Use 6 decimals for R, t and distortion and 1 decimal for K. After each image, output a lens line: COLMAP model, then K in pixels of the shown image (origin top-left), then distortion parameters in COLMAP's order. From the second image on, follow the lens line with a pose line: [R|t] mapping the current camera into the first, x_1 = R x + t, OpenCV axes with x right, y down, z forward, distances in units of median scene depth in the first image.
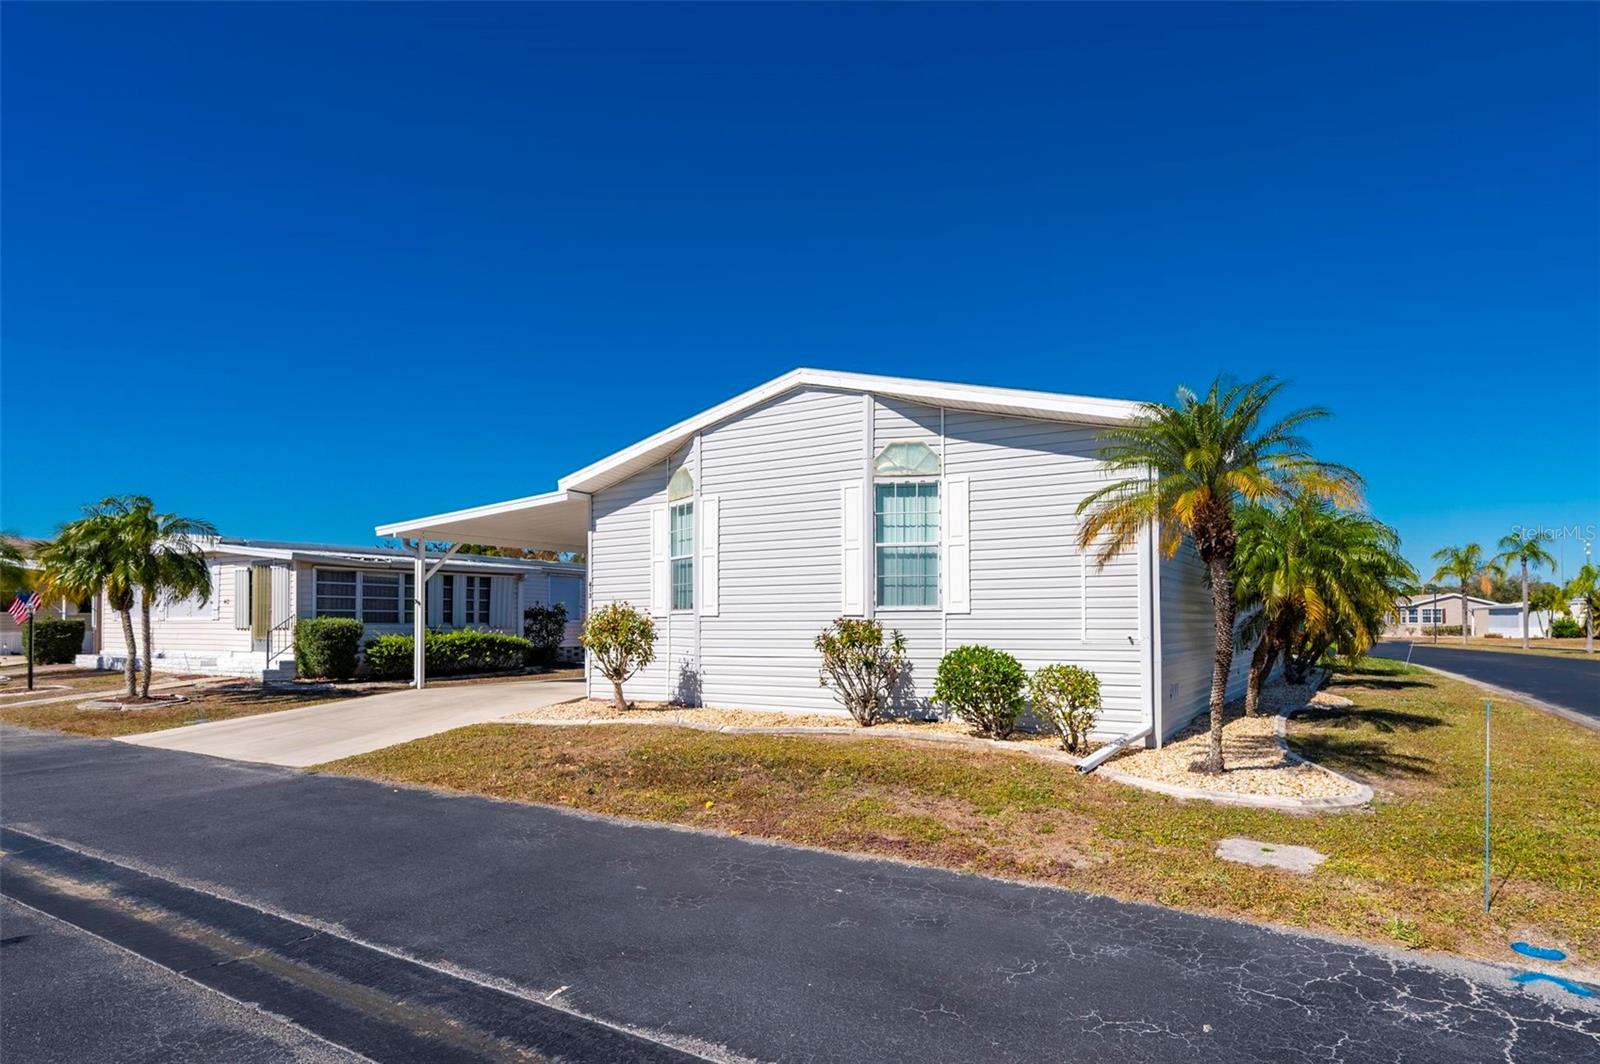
lens RADIAL K [[796.7, 0, 861.7], [0, 796.7, 616.6], [0, 0, 1]] dist [-0.000154, -0.000309]
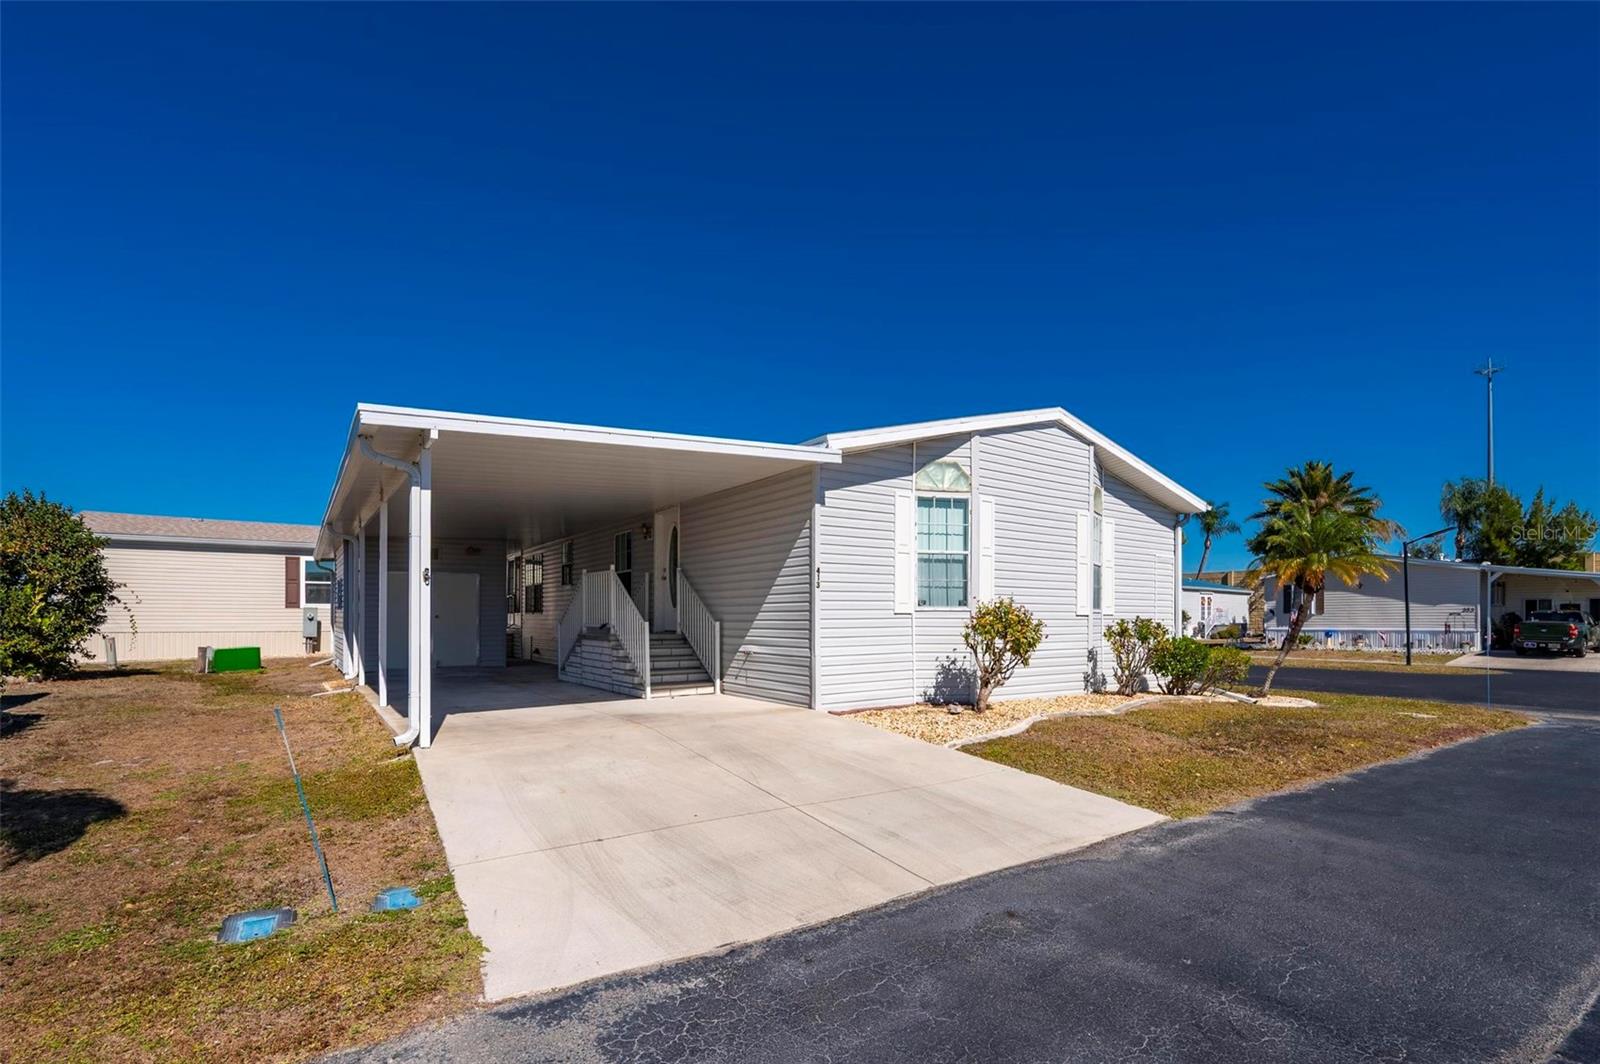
lens RADIAL K [[715.6, 0, 789.4], [0, 715.6, 619.1], [0, 0, 1]] dist [-0.000367, -0.000368]
pose [[0.477831, 0.006487, 0.878428, -1.081981], [-0.012201, 0.999925, -0.000747, 0.009973], [-0.878367, -0.010361, 0.477875, 0.750834]]
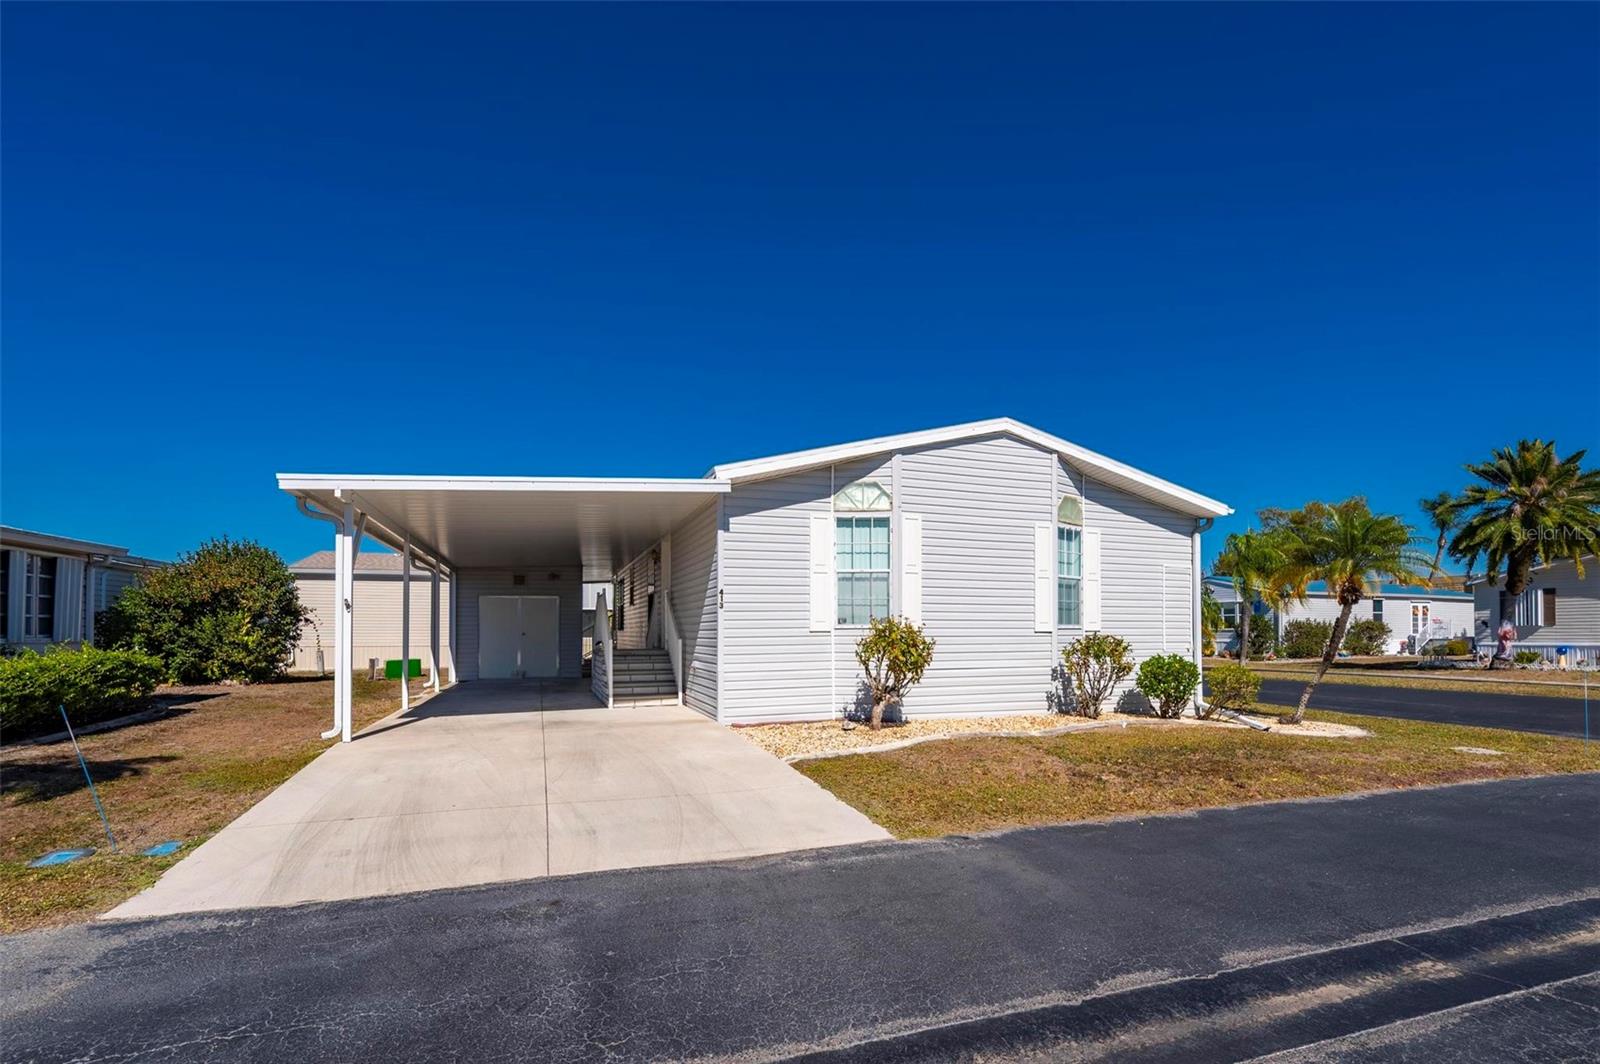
lens RADIAL K [[706.9, 0, 789.4], [0, 706.9, 622.1], [0, 0, 1]] dist [-0.001557, -0.000342]
pose [[0.688139, 0.015674, 0.725409, -0.924680], [-0.008618, 0.999873, -0.013430, 0.001605], [-0.725527, 0.002990, 0.688187, 0.467225]]
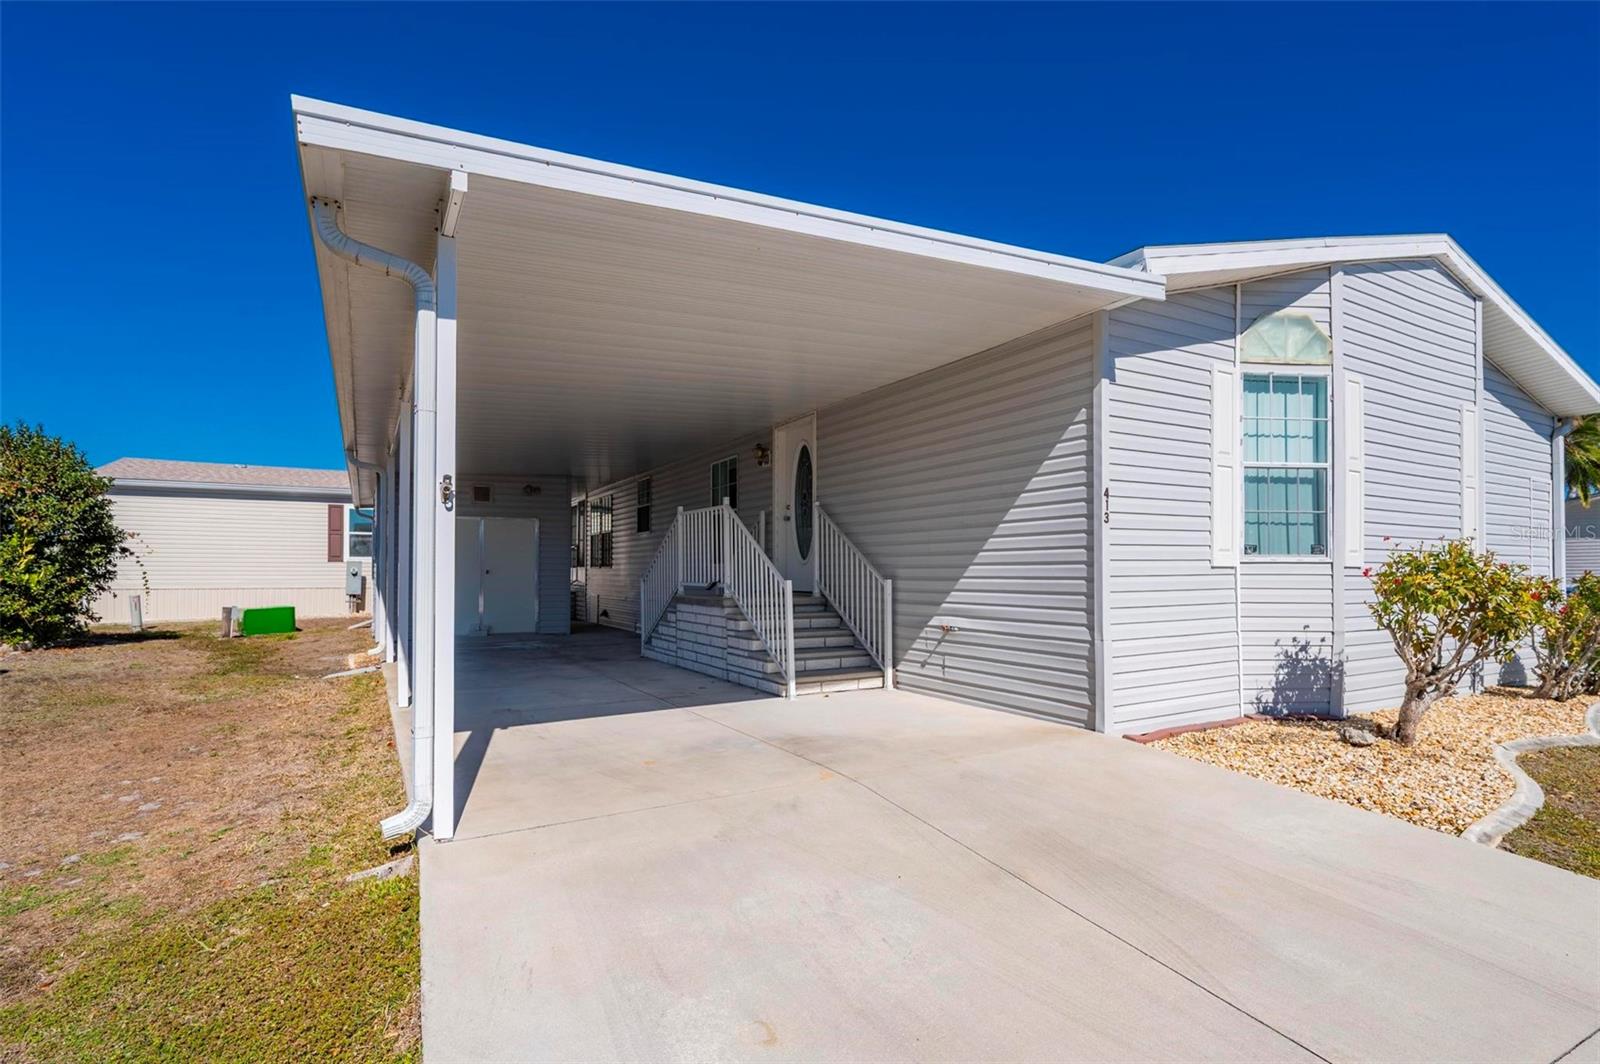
lens RADIAL K [[737.2, 0, 775.0], [0, 737.2, 564.7], [0, 0, 1]] dist [0.000470, -0.000331]
pose [[0.558436, 0.016157, 0.829390, -0.884813], [-0.011897, 0.999863, -0.011468, 0.009268], [-0.829462, -0.003464, 0.558552, 1.012376]]
